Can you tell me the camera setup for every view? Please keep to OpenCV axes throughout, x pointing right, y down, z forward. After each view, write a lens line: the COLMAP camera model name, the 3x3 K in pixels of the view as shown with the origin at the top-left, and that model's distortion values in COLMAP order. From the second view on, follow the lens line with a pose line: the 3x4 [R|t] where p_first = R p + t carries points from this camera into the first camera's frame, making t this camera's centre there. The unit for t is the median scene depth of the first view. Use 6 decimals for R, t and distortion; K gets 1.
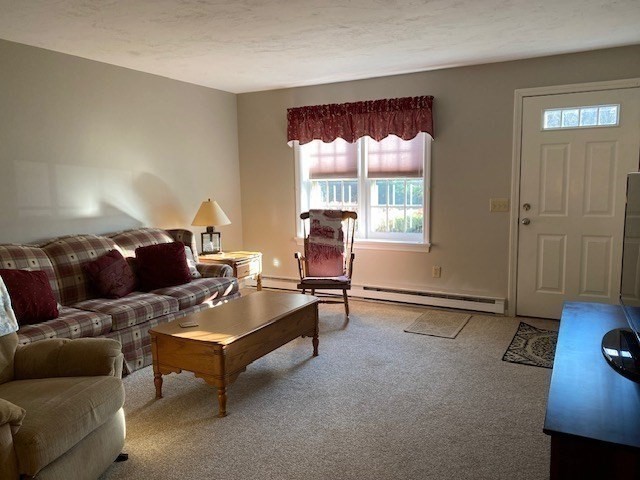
lens RADIAL K [[486.5, 0, 316.8], [0, 486.5, 241.2], [0, 0, 1]] dist [0.036262, -0.043941]
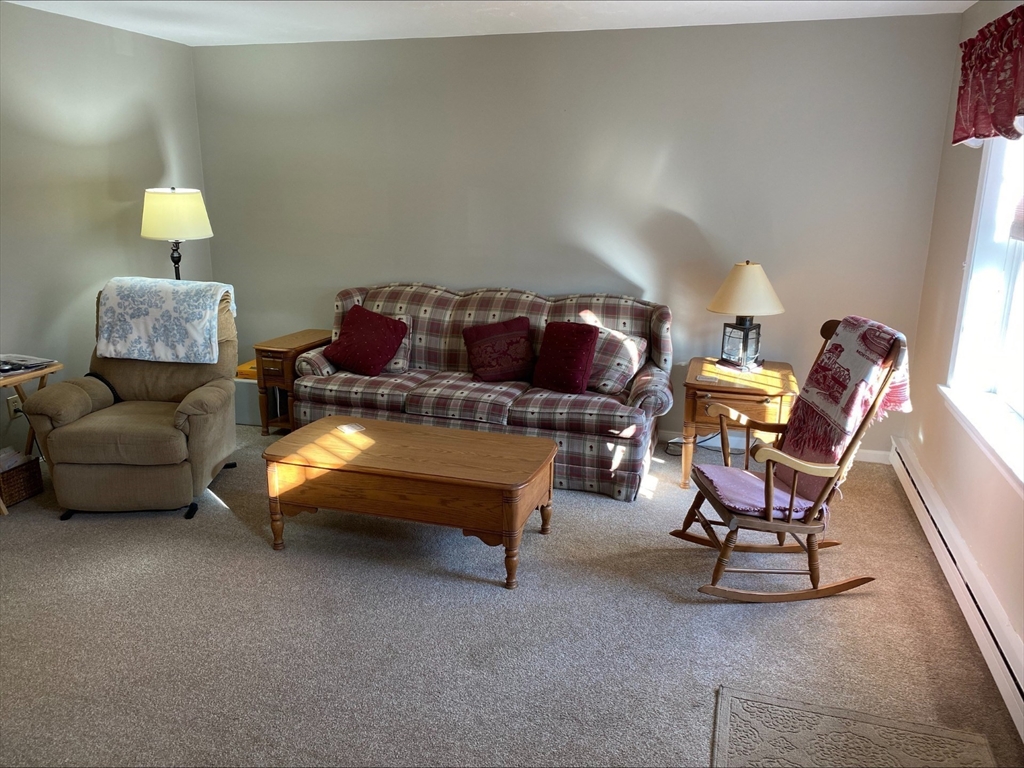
lens RADIAL K [[778.4, 0, 519.9], [0, 778.4, 374.4], [0, 0, 1]] dist [0.036262, -0.043941]
pose [[0.201562, 0.263804, -0.943282, 0.676266], [-0.126619, 0.961984, 0.241979, -0.176139], [0.971257, 0.070663, 0.227302, 0.731674]]
